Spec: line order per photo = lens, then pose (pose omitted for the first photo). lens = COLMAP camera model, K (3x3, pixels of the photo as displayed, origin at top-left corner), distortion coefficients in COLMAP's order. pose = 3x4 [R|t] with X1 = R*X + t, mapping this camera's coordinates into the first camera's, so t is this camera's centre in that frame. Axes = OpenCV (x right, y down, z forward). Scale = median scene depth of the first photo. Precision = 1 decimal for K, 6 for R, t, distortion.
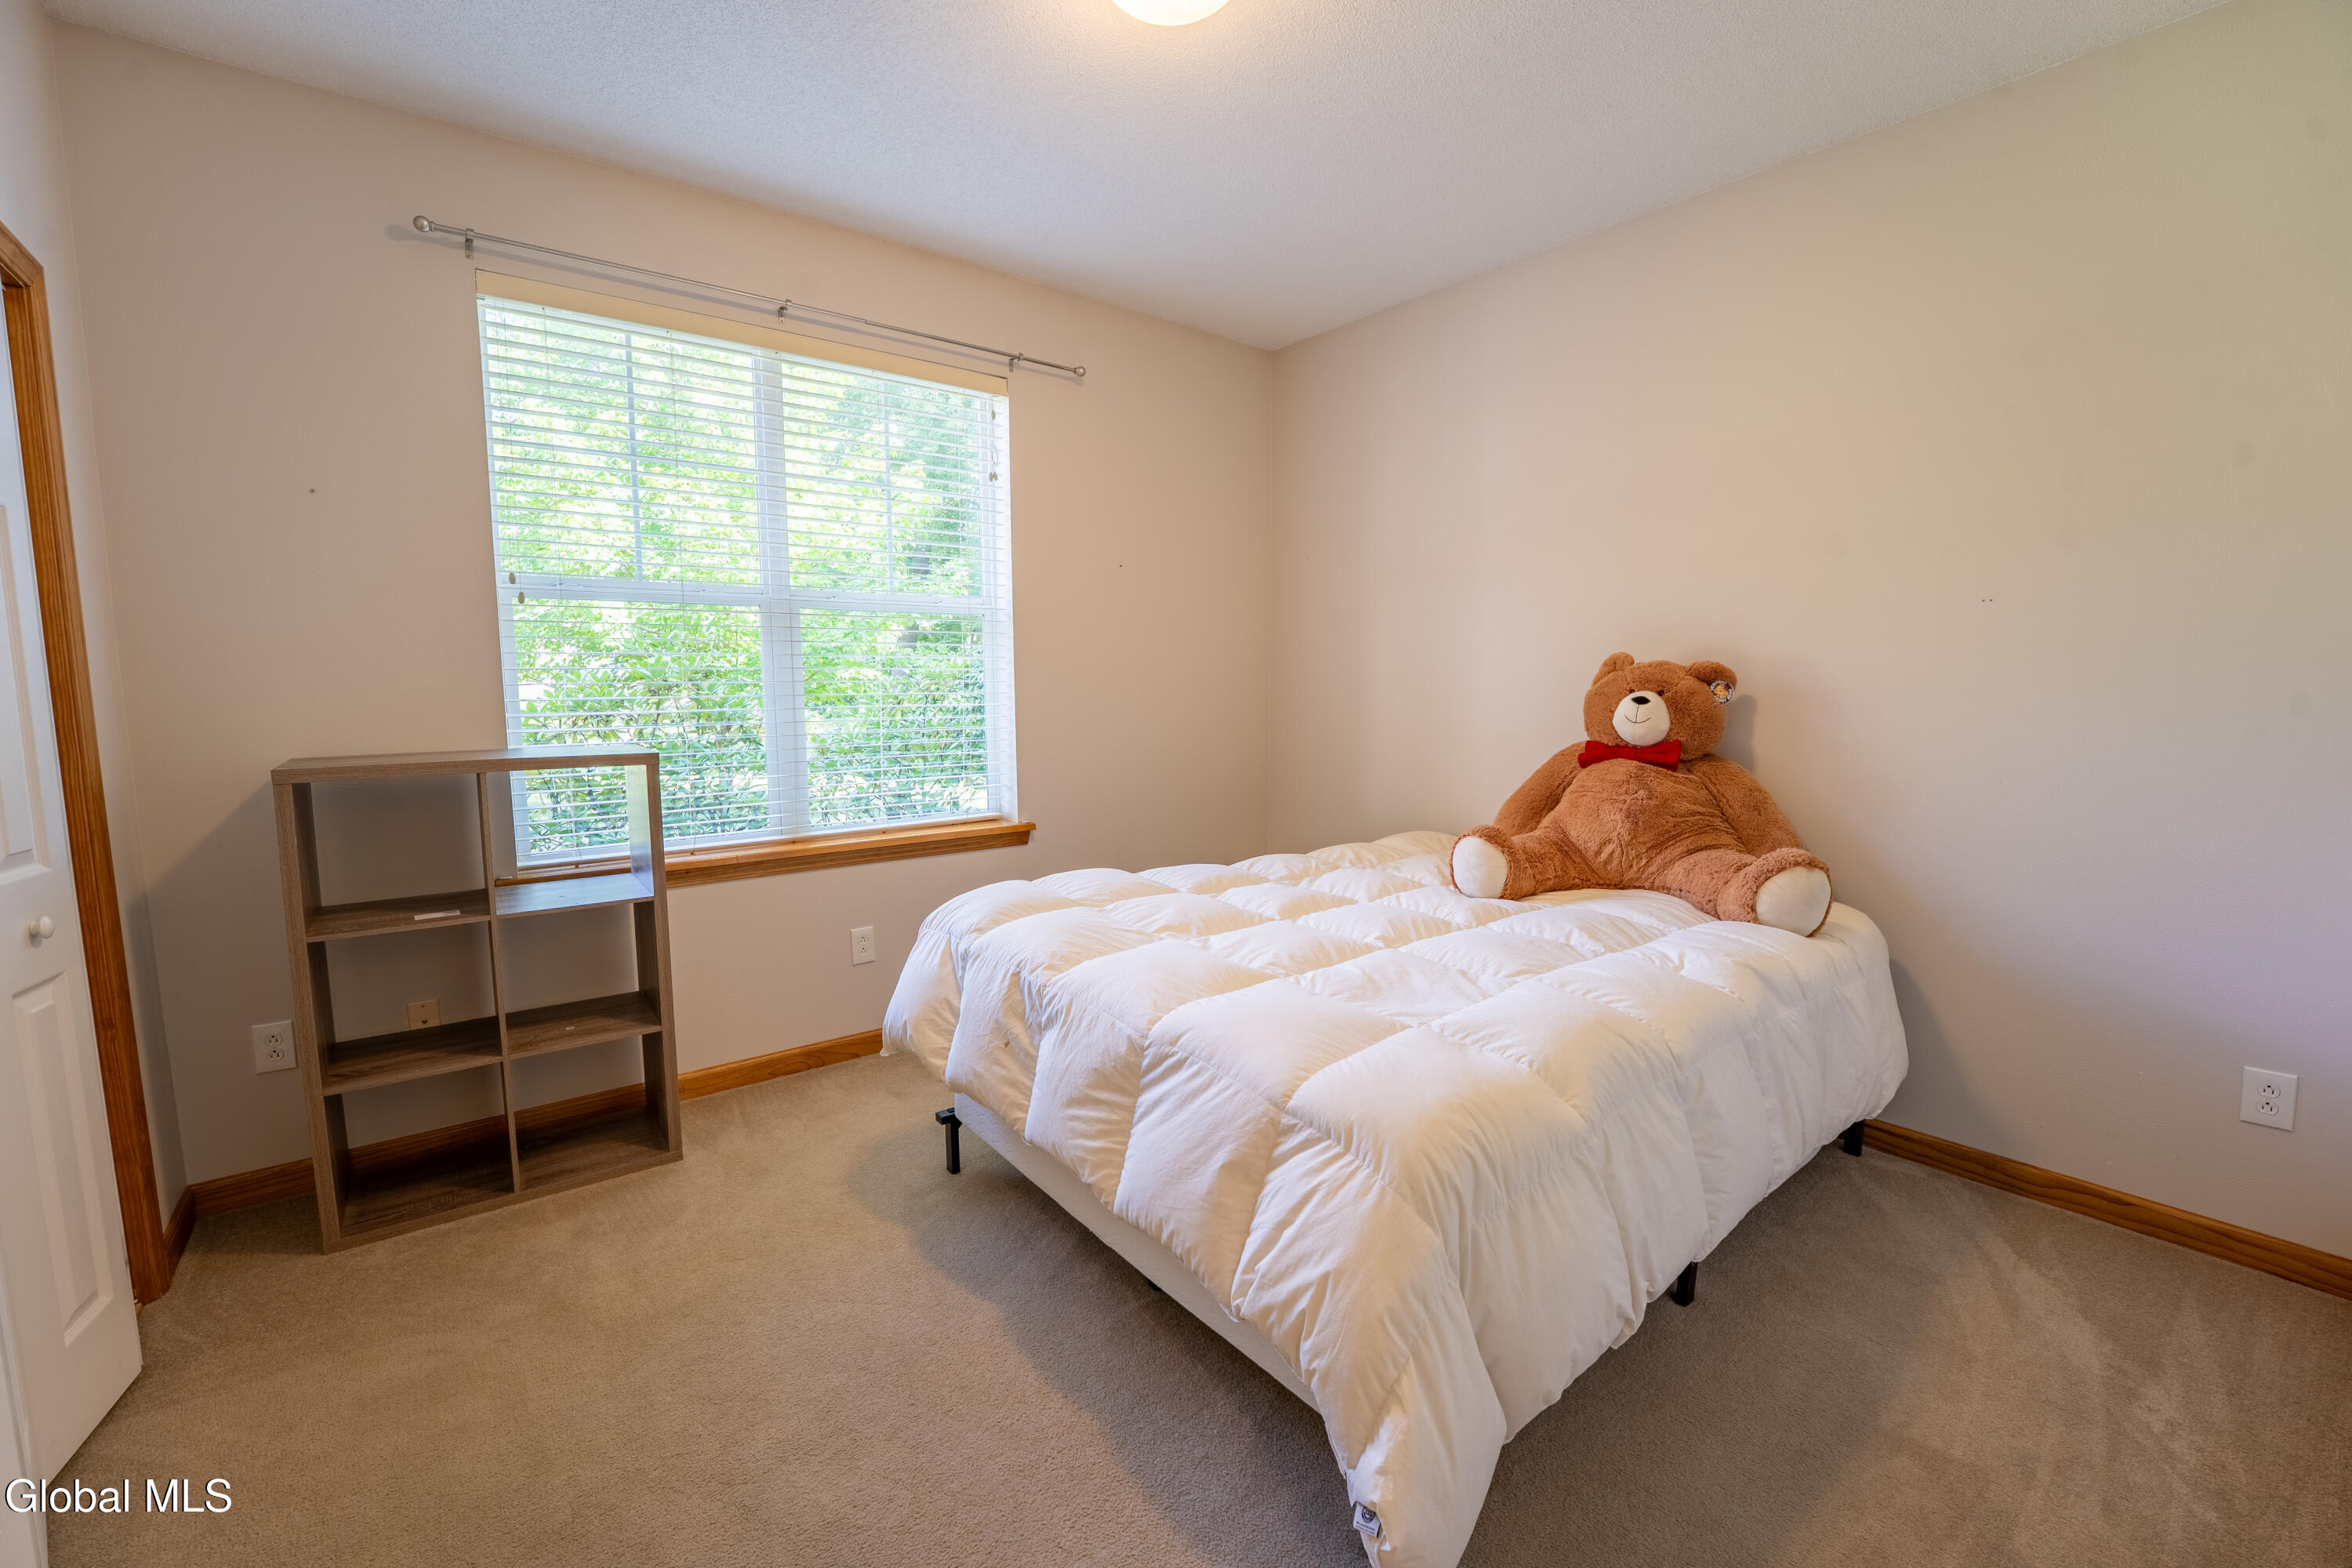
lens RADIAL K [[954.0, 0, 1173.2], [0, 954.0, 788.3], [0, 0, 1]] dist [-0.031191, 0.003913]
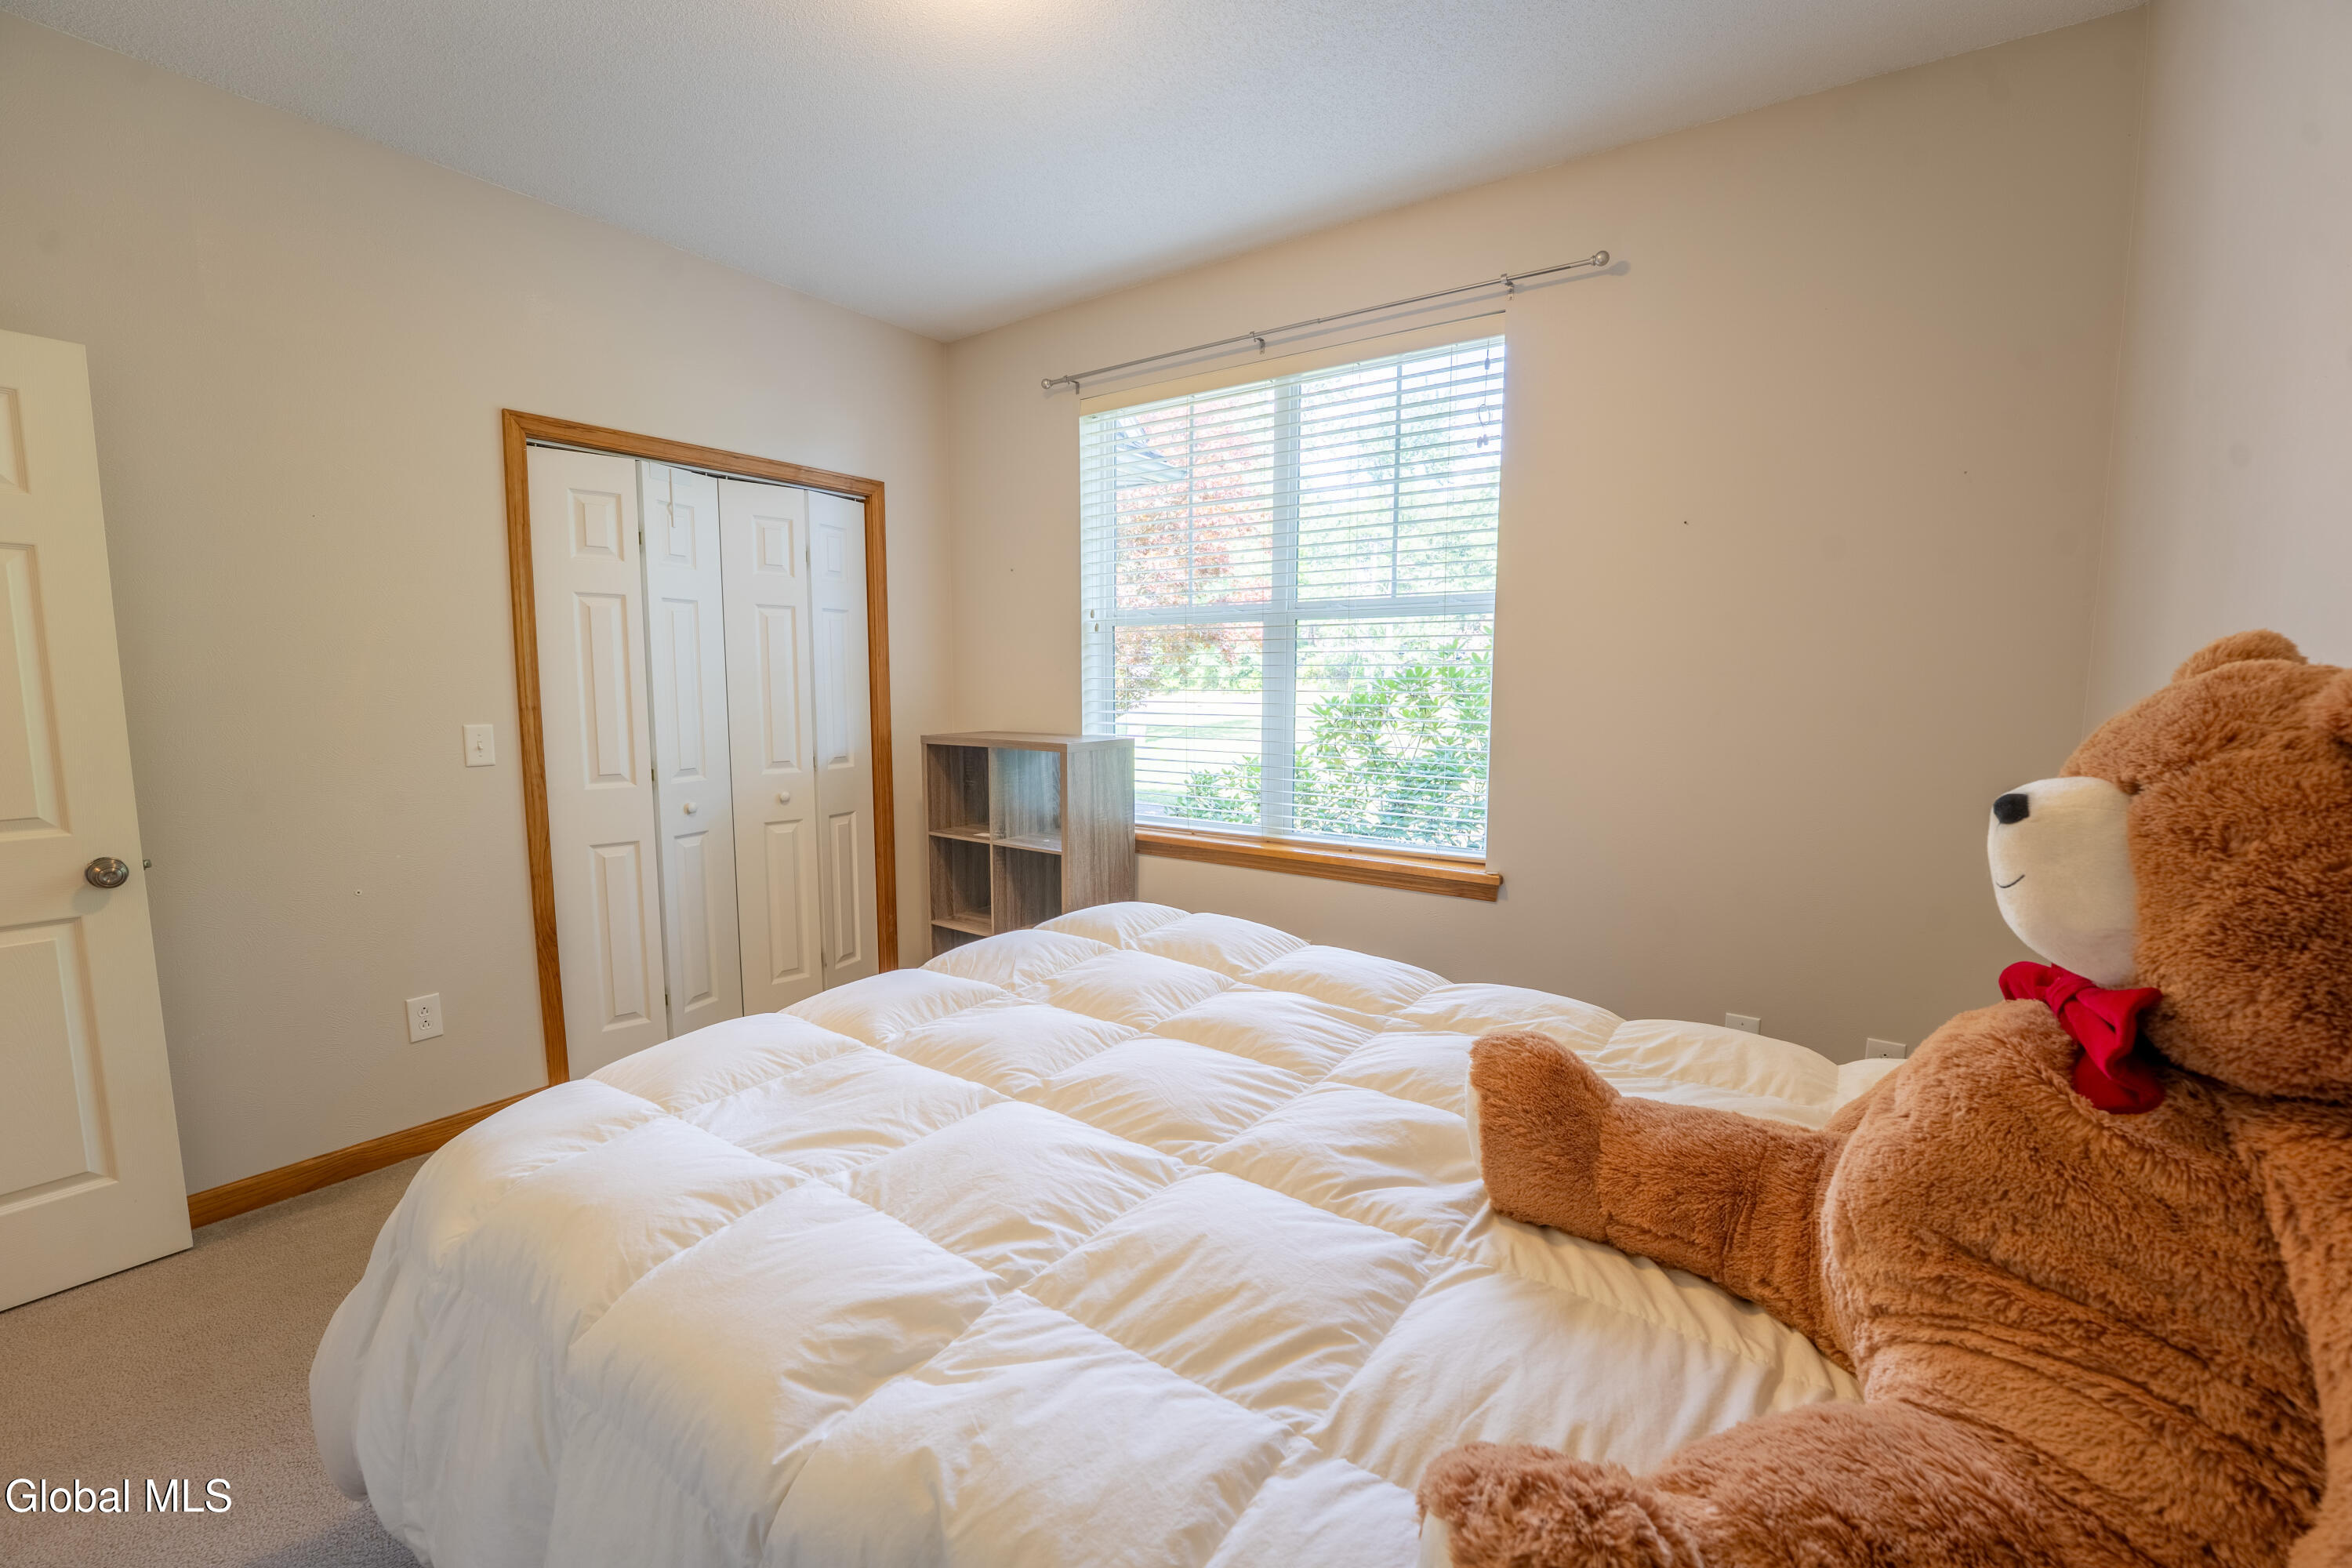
lens RADIAL K [[954.0, 0, 1173.2], [0, 954.0, 788.3], [0, 0, 1]] dist [-0.031191, 0.003913]
pose [[0.275695, 0.127361, -0.952770, 0.596216], [-0.106579, 0.989122, 0.101381, -0.100232], [0.955318, 0.073595, 0.286270, 0.595565]]
